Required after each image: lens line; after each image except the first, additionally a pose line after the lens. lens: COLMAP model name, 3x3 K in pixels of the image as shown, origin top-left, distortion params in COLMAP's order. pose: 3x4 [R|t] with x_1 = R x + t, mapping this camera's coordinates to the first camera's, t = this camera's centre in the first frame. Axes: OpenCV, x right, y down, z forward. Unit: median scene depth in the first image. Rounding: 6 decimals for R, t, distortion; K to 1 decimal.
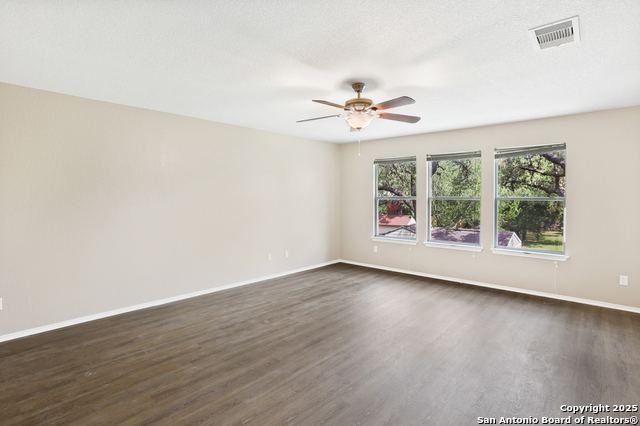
lens RADIAL K [[311.0, 0, 321.4], [0, 311.0, 200.6], [0, 0, 1]] dist [-0.053898, 0.017621]
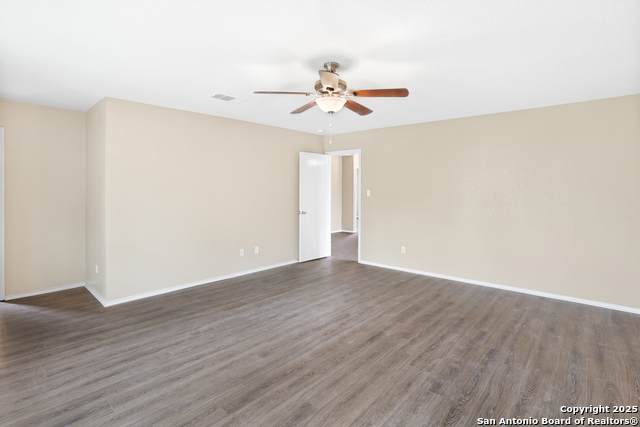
lens RADIAL K [[311.0, 0, 321.4], [0, 311.0, 201.1], [0, 0, 1]] dist [-0.053898, 0.017621]
pose [[-0.999954, -0.005859, -0.007587, 0.158319], [-0.006259, 0.998536, 0.053735, -0.024847], [0.007261, 0.053780, -0.998526, 1.928077]]
